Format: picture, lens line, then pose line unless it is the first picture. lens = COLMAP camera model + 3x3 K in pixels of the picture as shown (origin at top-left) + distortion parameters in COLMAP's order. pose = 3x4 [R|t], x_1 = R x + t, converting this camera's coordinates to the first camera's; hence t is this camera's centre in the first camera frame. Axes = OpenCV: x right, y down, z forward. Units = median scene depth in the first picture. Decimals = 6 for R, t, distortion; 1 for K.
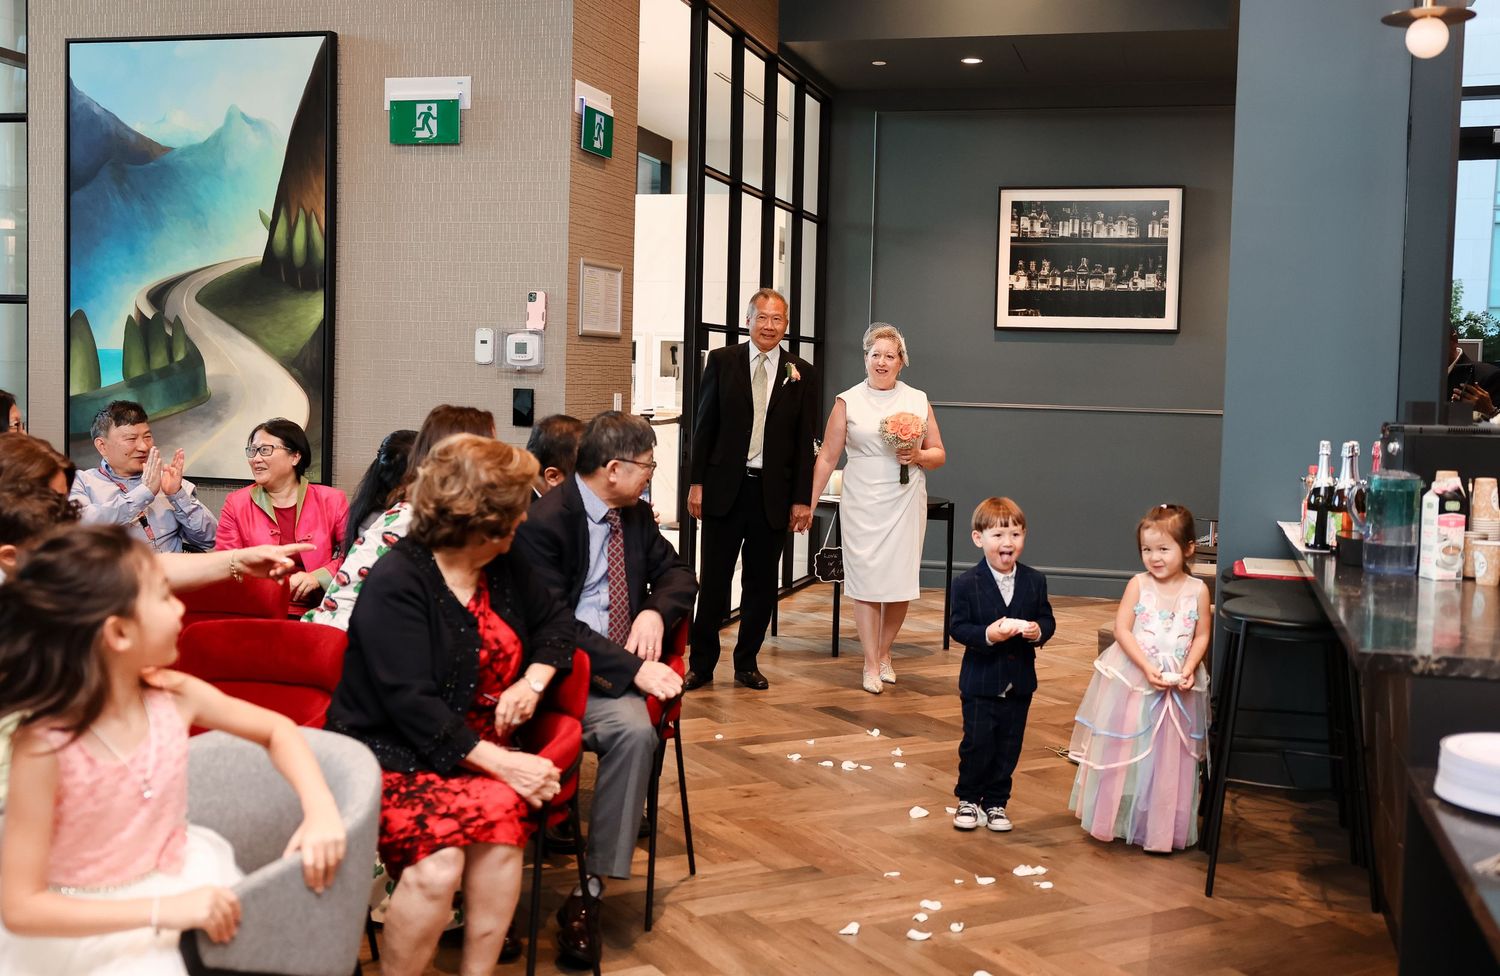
lens RADIAL K [[1536.3, 0, 750.7], [0, 1536.3, 482.1], [0, 0, 1]] dist [0.018036, 0.000000]
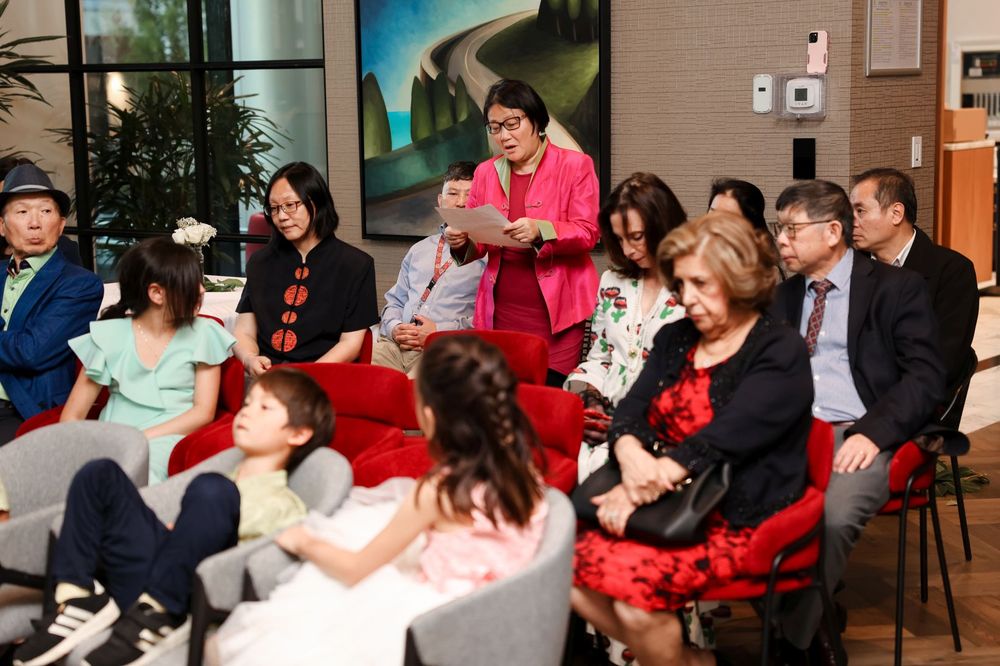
lens RADIAL K [[2006.4, 0, 500.0], [0, 2006.4, 334.0], [0, 0, 1]] dist [-0.008918, 0.000000]
pose [[0.931442, -0.002651, -0.363879, 0.114961], [0.025830, 0.997933, 0.058848, -0.018594], [0.362971, -0.064213, 0.929585, -0.184967]]
